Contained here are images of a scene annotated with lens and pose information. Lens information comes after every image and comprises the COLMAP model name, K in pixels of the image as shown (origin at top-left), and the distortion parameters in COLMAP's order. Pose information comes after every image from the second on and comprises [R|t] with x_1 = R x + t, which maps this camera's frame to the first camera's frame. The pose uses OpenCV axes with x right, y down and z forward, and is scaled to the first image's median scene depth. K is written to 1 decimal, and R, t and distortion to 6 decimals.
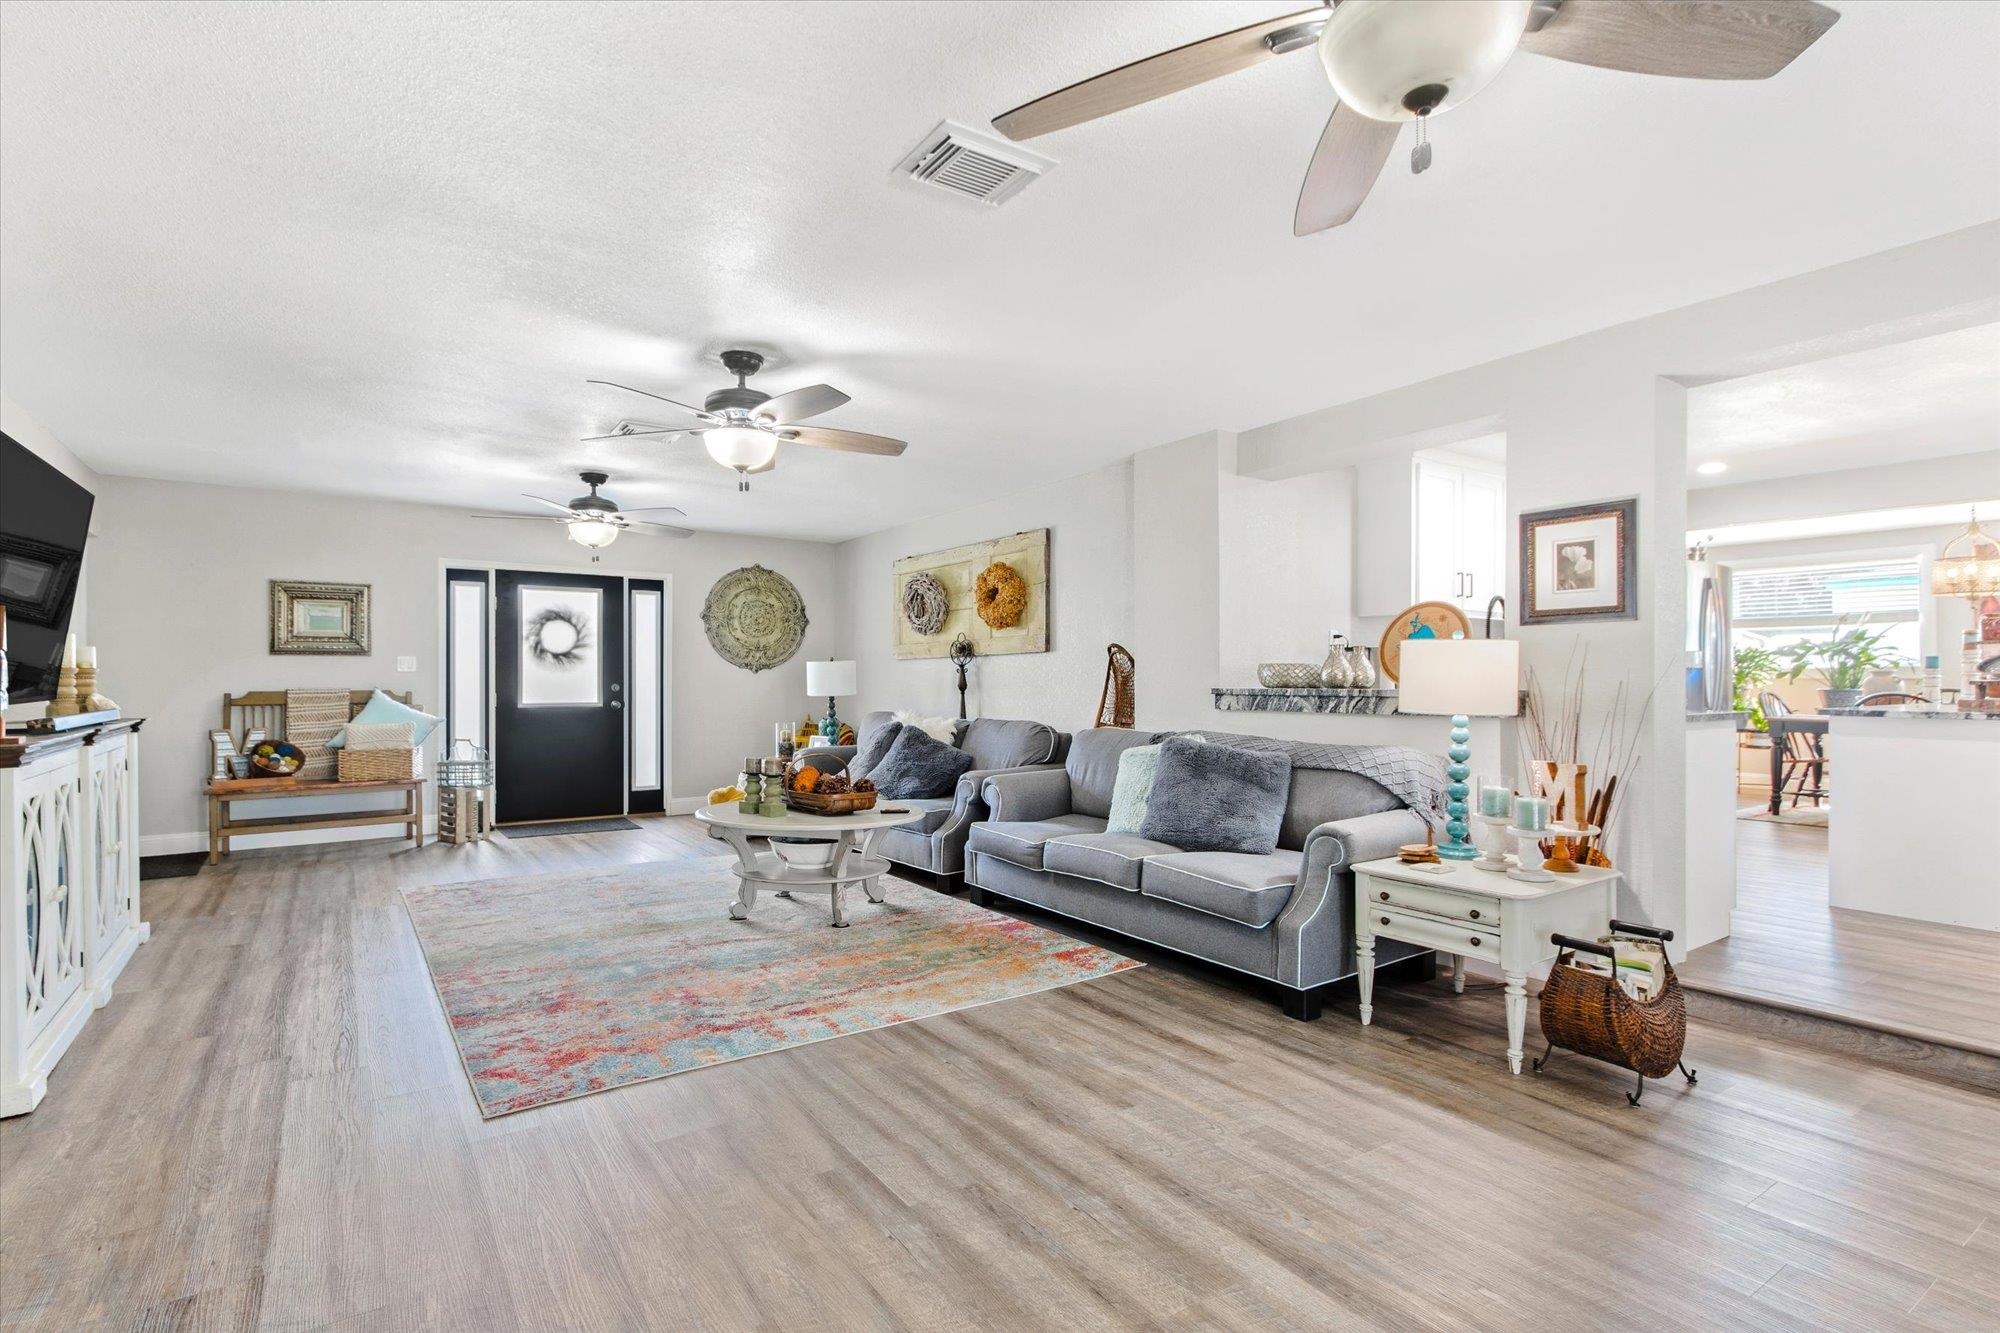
lens RADIAL K [[990.4, 0, 1000.5], [0, 990.4, 674.8], [0, 0, 1]] dist [0.002325, -0.000028]
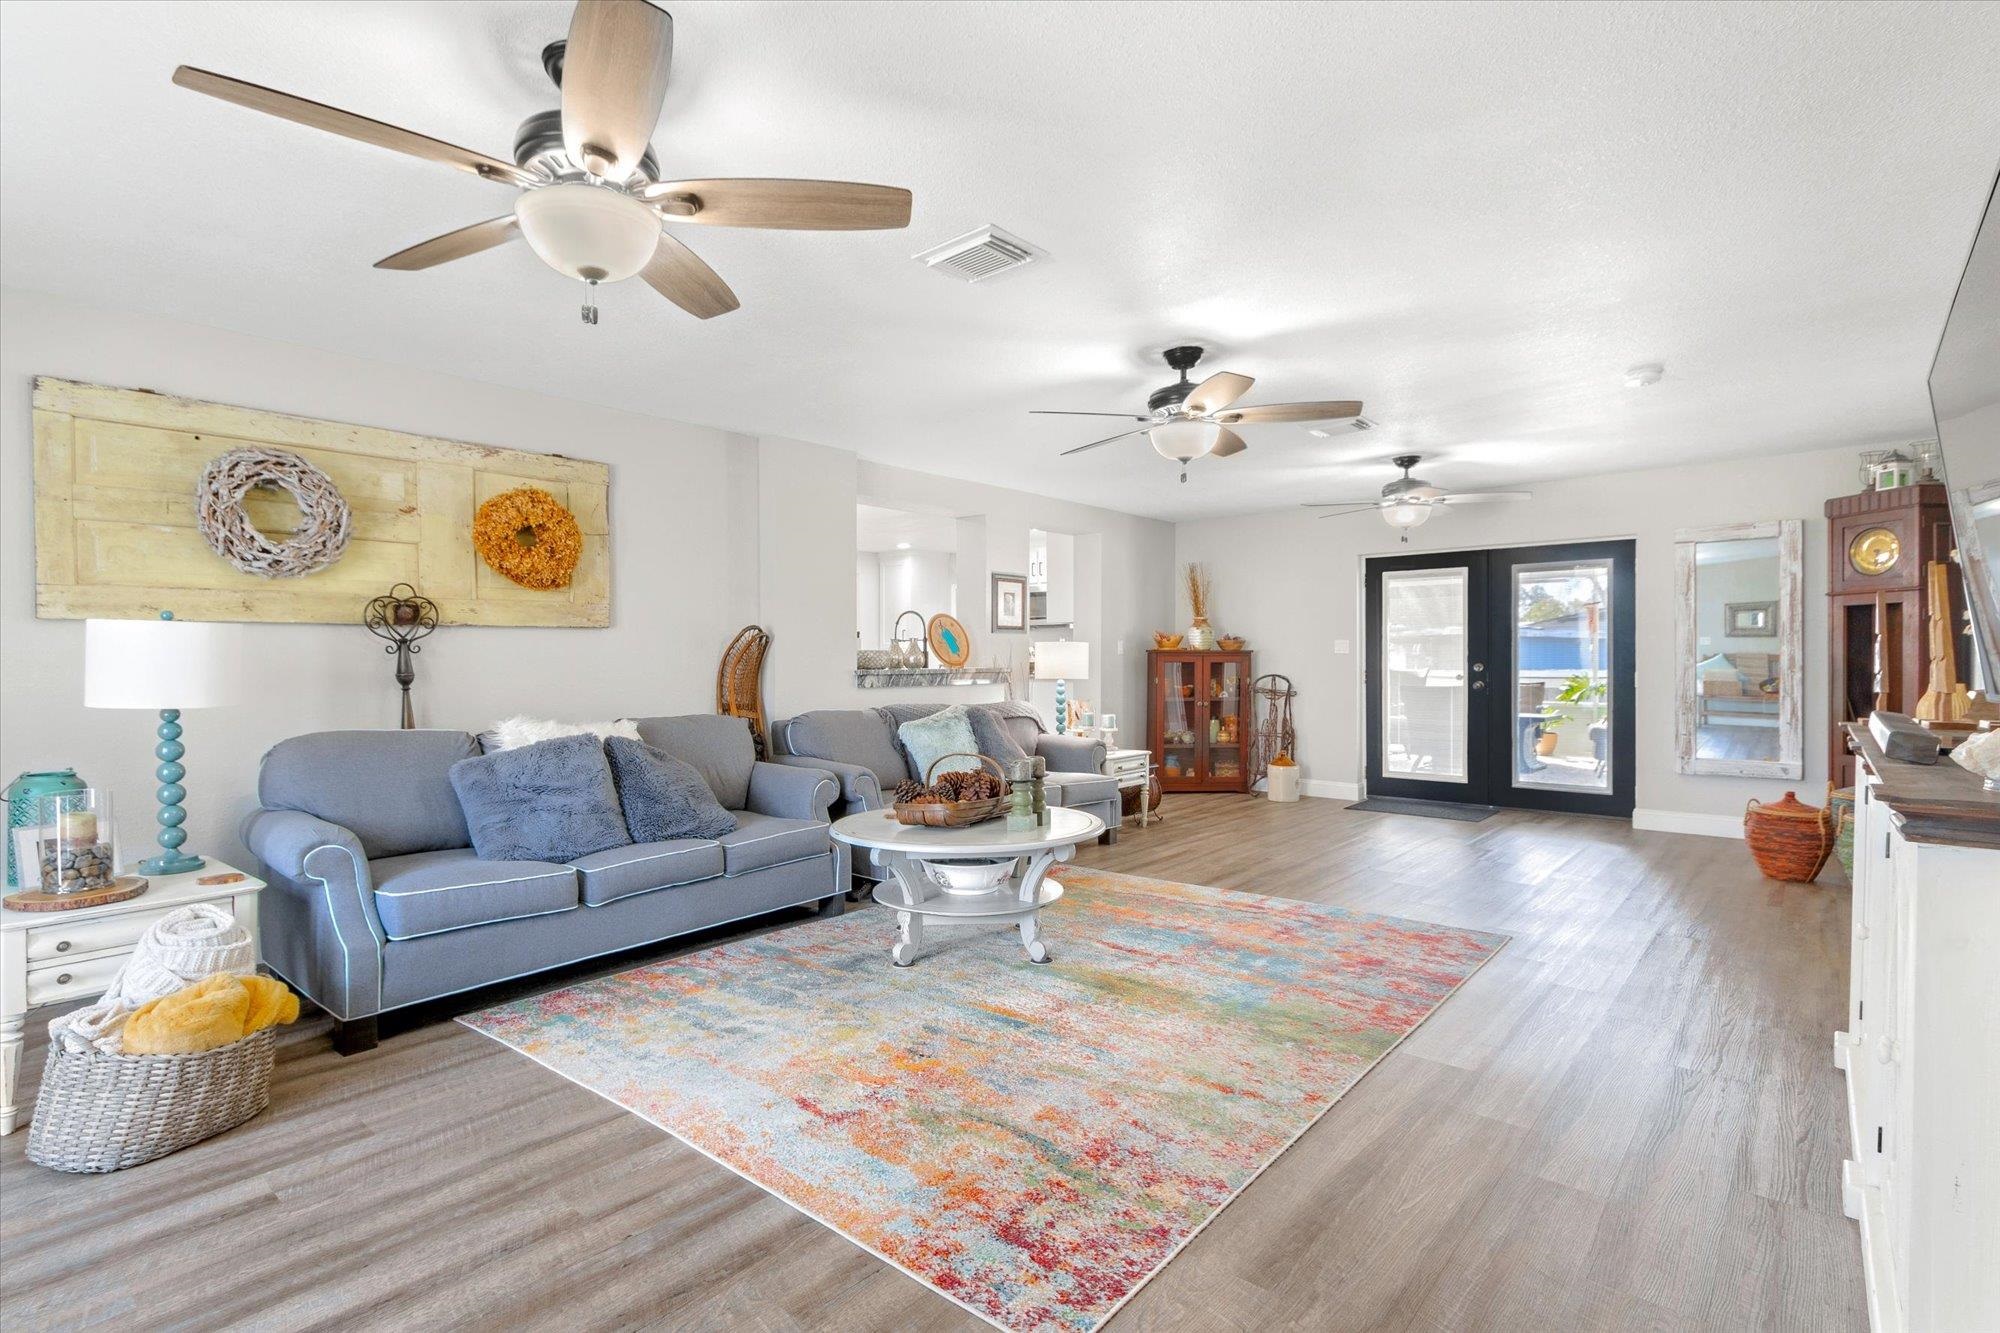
lens RADIAL K [[990.4, 0, 948.1], [0, 990.4, 674.2], [0, 0, 1]] dist [0.002325, -0.000028]
pose [[-0.256919, -0.012224, 0.966356, -1.253694], [-0.000488, 0.999922, 0.012518, 0.004325], [-0.966433, 0.002744, -0.256904, 1.572301]]
